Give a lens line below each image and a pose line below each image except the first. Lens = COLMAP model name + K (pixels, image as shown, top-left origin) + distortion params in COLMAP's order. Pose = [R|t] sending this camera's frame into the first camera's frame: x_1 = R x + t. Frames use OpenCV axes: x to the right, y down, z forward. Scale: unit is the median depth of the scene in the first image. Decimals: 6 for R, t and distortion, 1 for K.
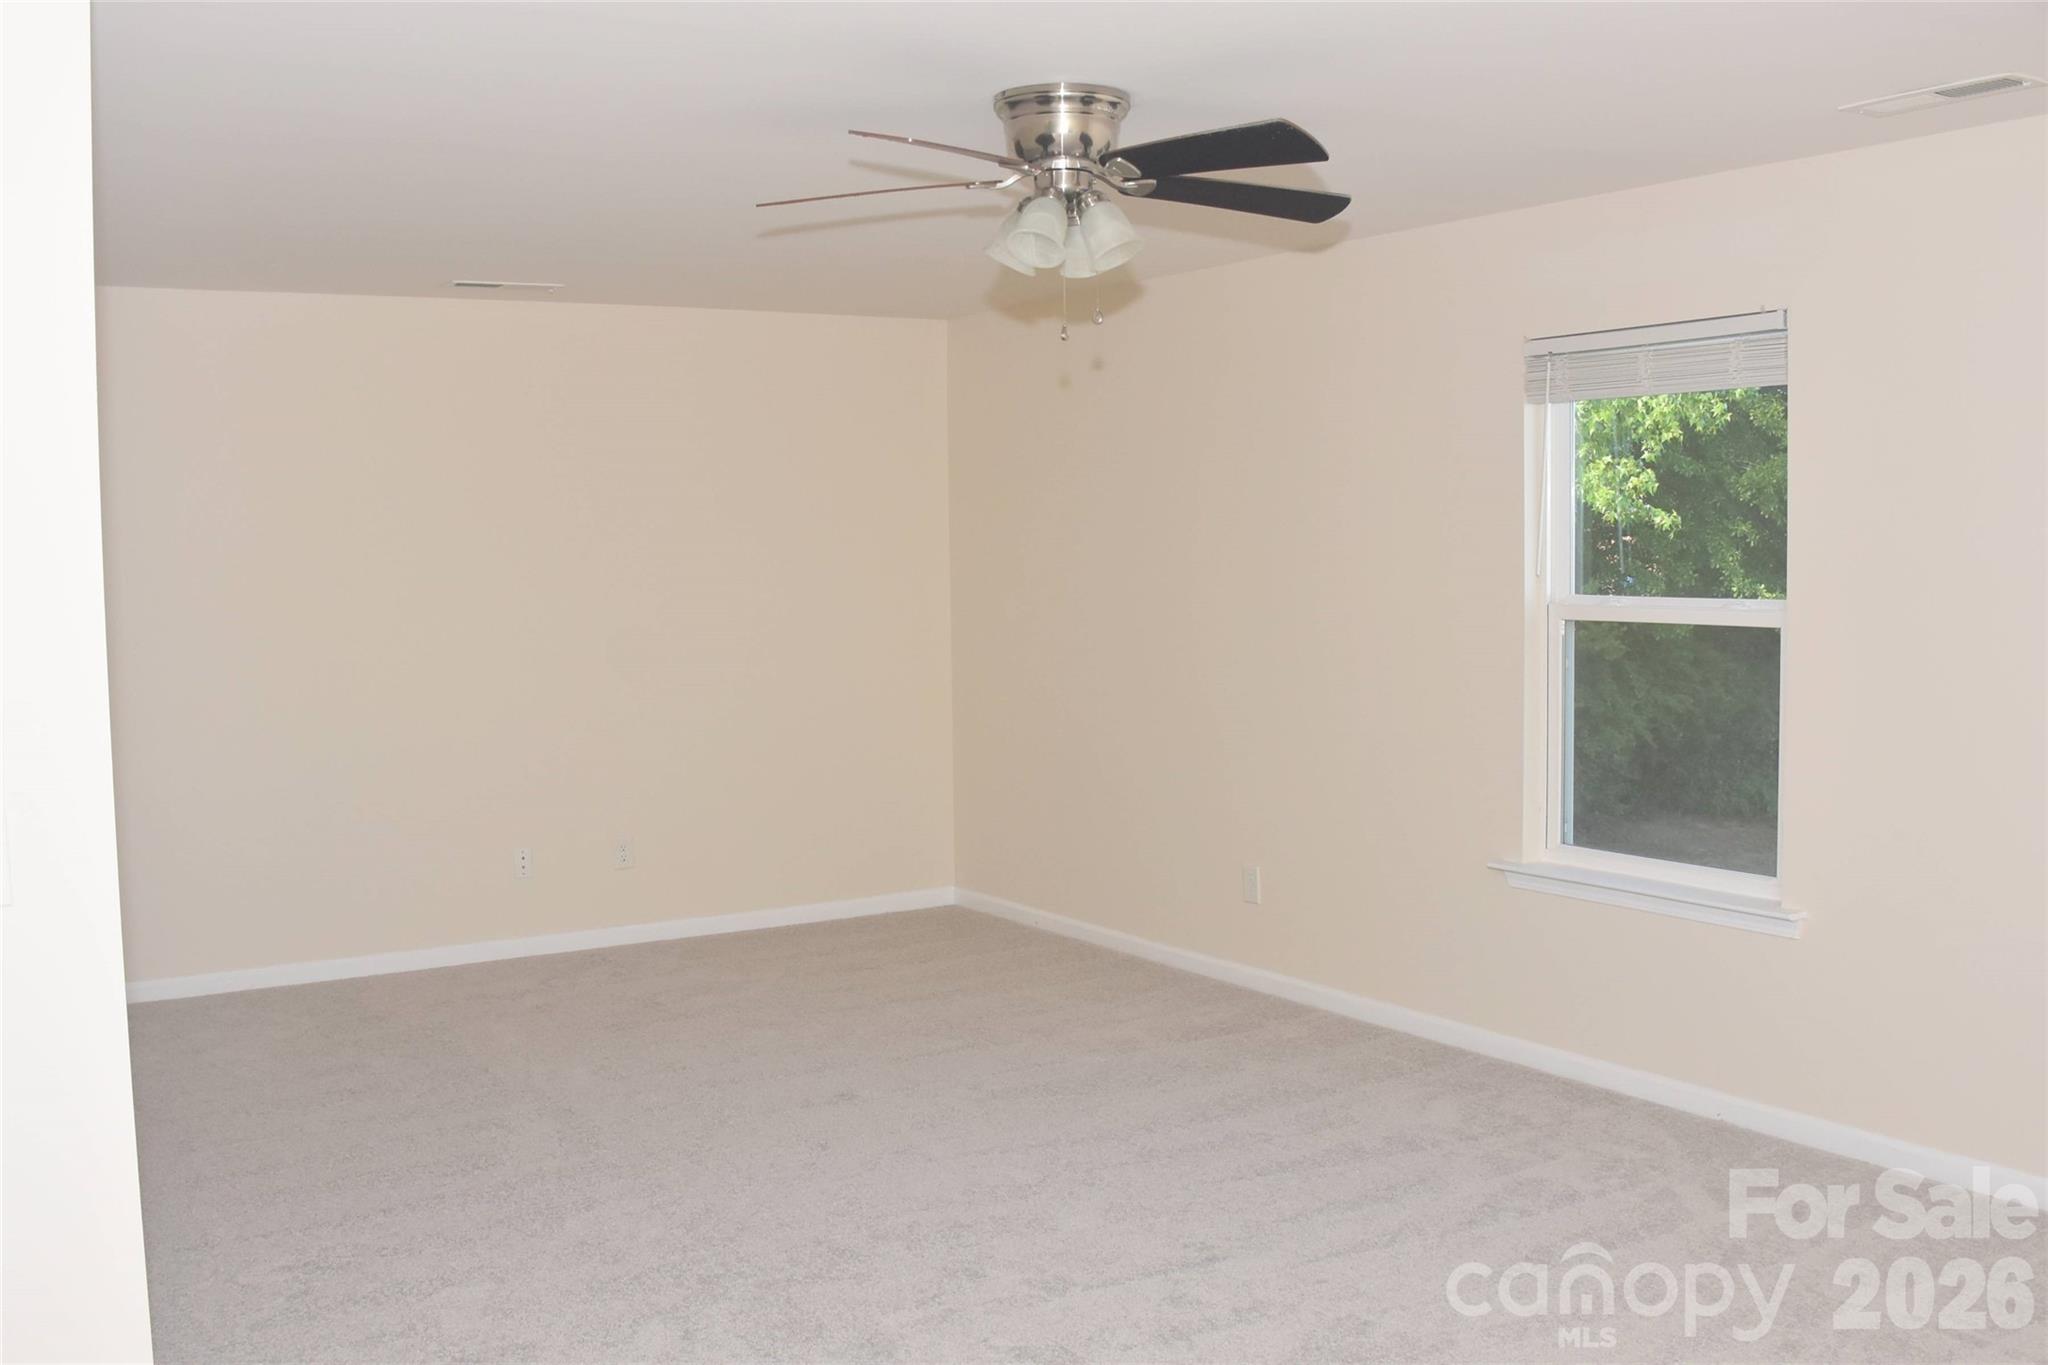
lens RADIAL K [[1999.6, 0, 1023.4], [0, 1999.6, 705.2], [0, 0, 1]] dist [-0.161500, 0.123265]
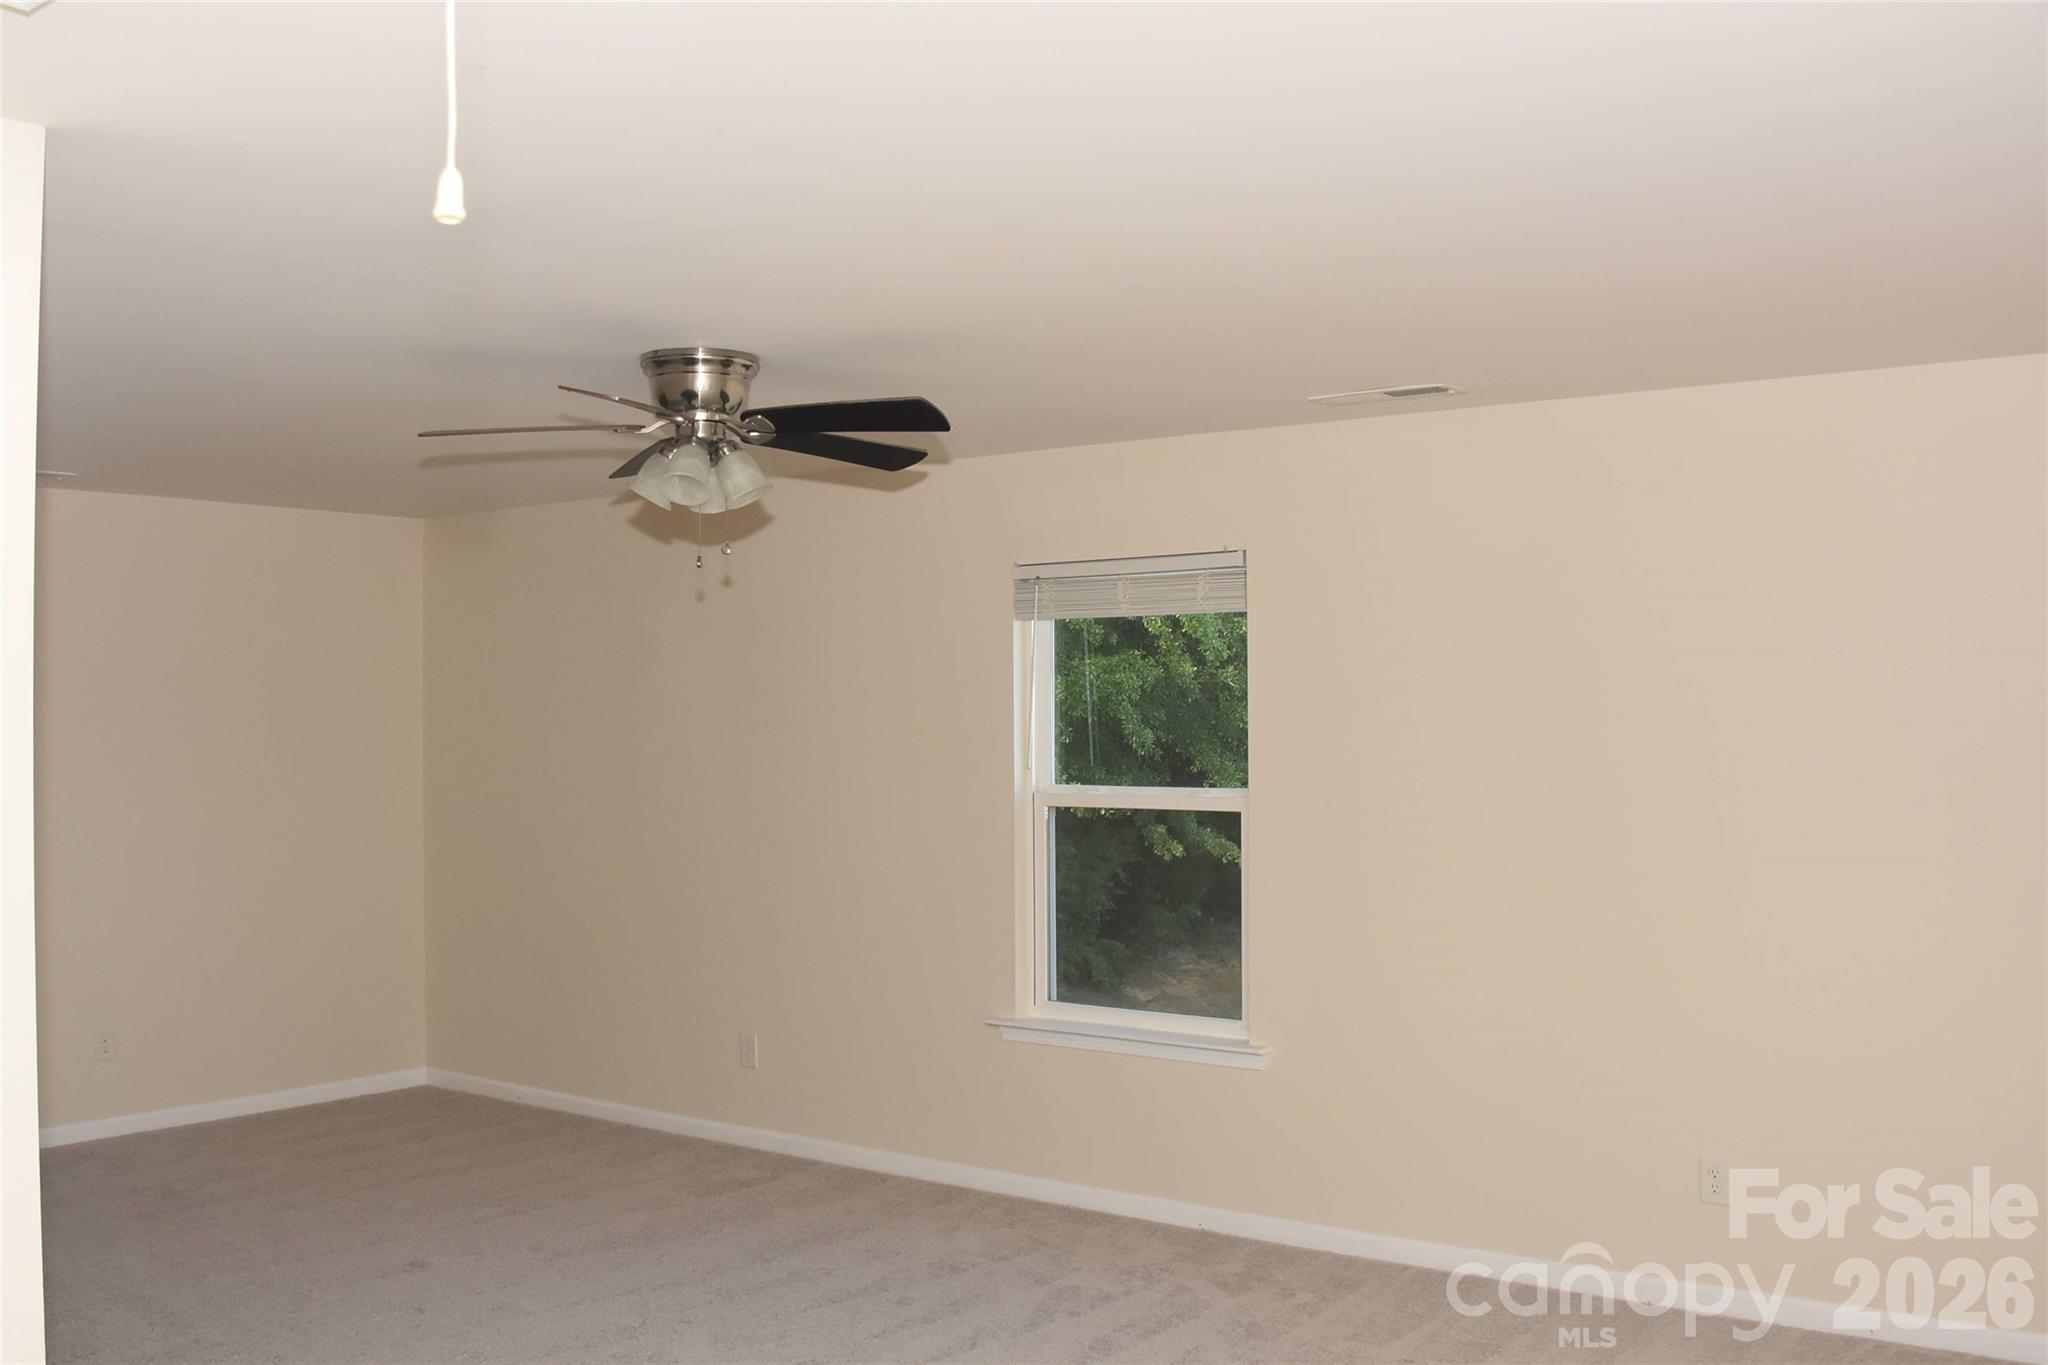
lens RADIAL K [[1999.6, 0, 1023.4], [0, 1999.6, 705.2], [0, 0, 1]] dist [-0.161500, 0.123265]
pose [[0.938284, 0.010722, 0.345699, -0.173796], [0.020636, 0.996003, -0.086899, -0.000826], [-0.345249, 0.088670, 0.934313, -0.113872]]
